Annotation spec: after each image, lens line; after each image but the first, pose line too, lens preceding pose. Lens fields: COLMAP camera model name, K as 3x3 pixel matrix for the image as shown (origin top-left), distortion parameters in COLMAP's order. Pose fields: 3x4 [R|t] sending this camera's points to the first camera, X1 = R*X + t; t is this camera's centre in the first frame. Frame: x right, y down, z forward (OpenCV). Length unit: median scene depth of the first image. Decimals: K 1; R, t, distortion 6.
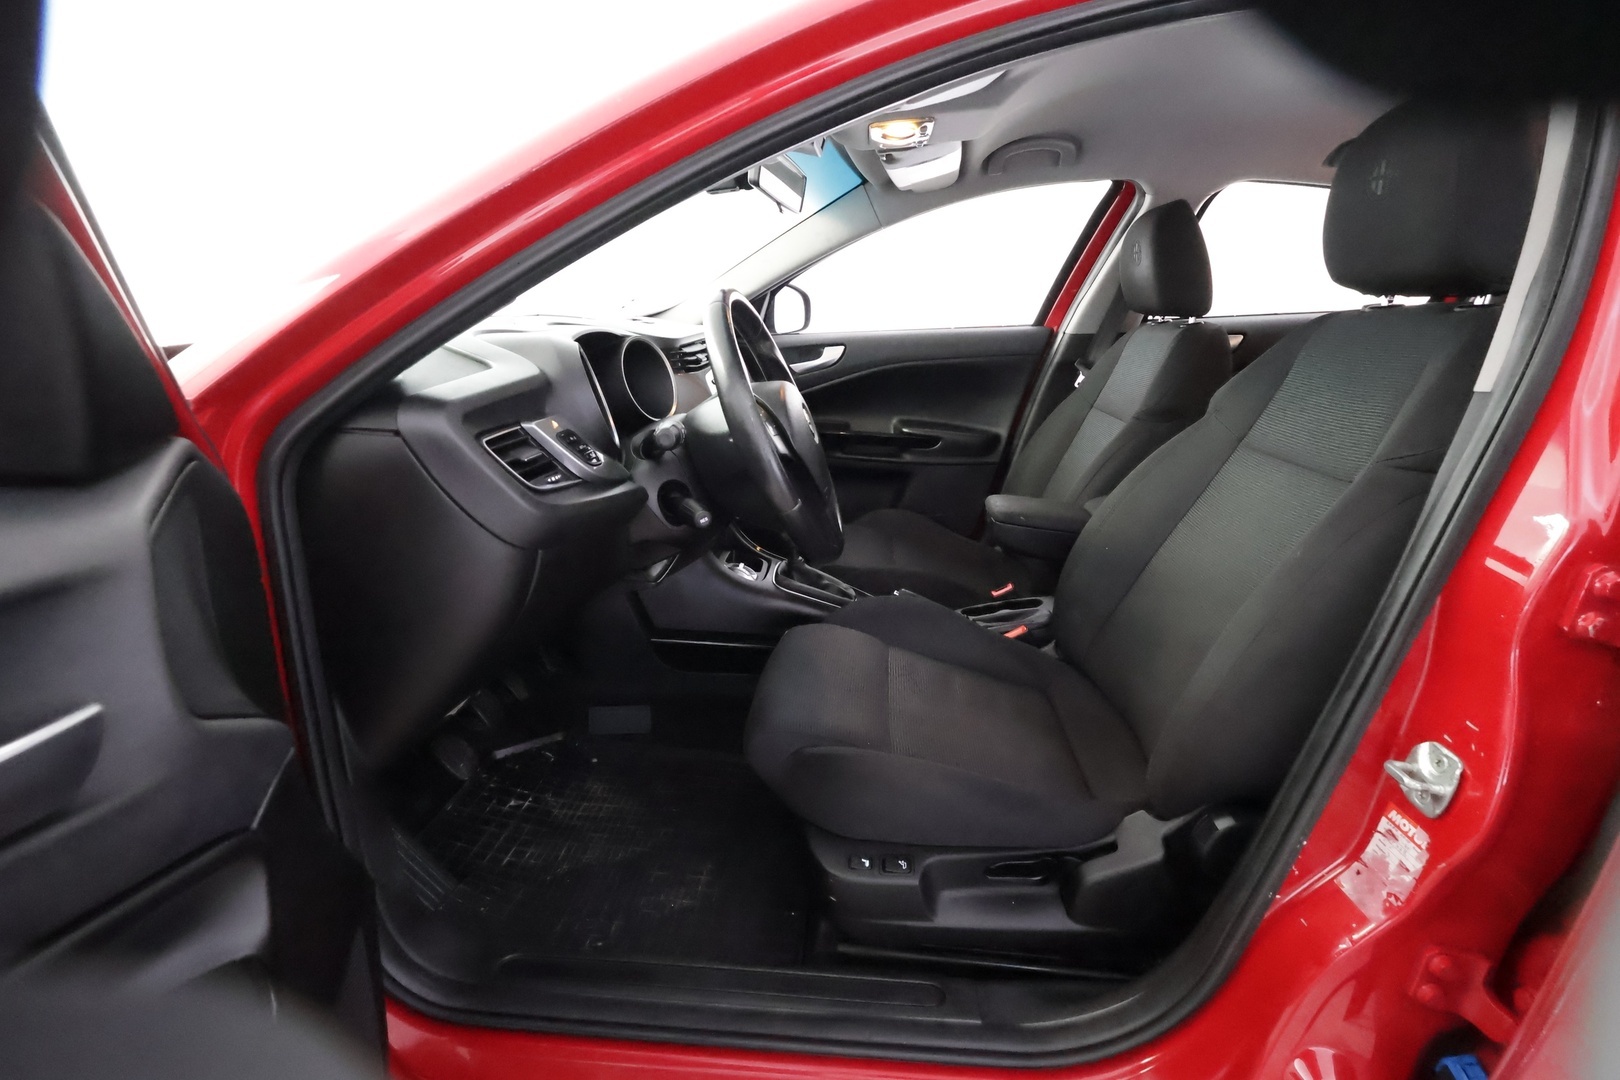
lens RADIAL K [[767.4, 0, 805.0], [0, 767.4, 538.6], [0, 0, 1]] dist [0.003617, 0.002626]
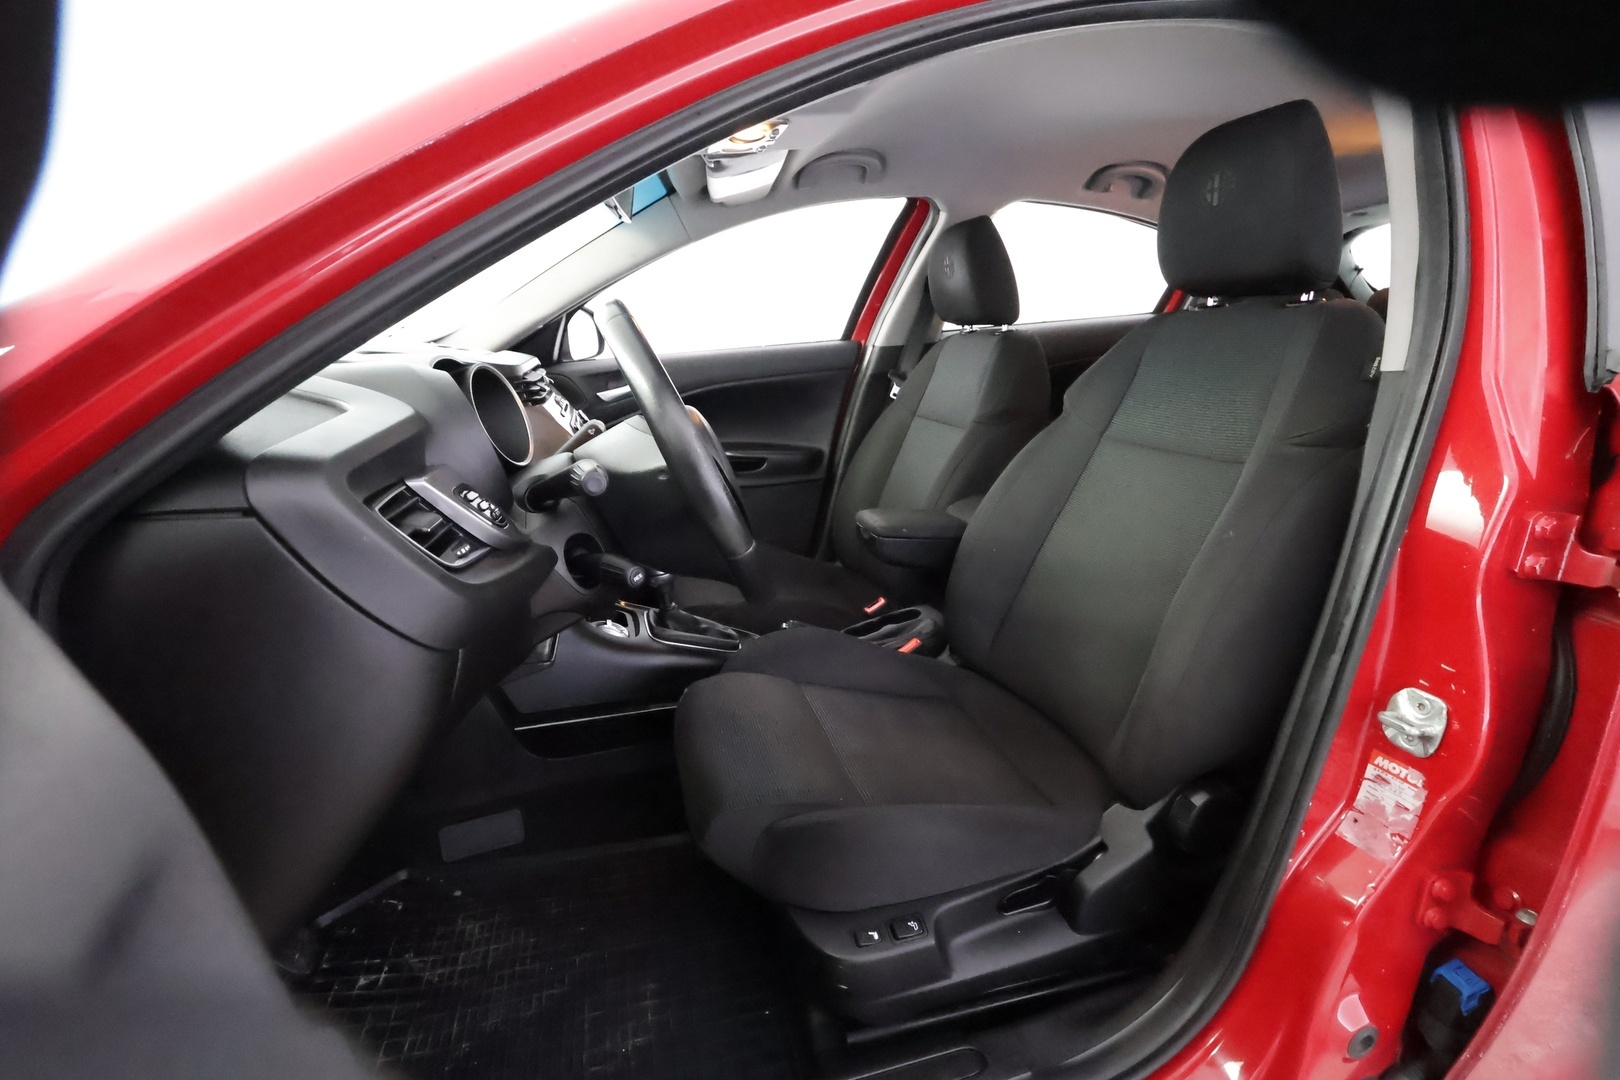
lens RADIAL K [[767.4, 0, 812.1], [0, 767.4, 538.7], [0, 0, 1]] dist [0.003617, 0.002626]
pose [[0.937074, -0.120454, 0.327693, -0.213833], [0.130414, 0.991423, -0.008505, -0.032811], [-0.323858, 0.050705, 0.944746, 0.153680]]
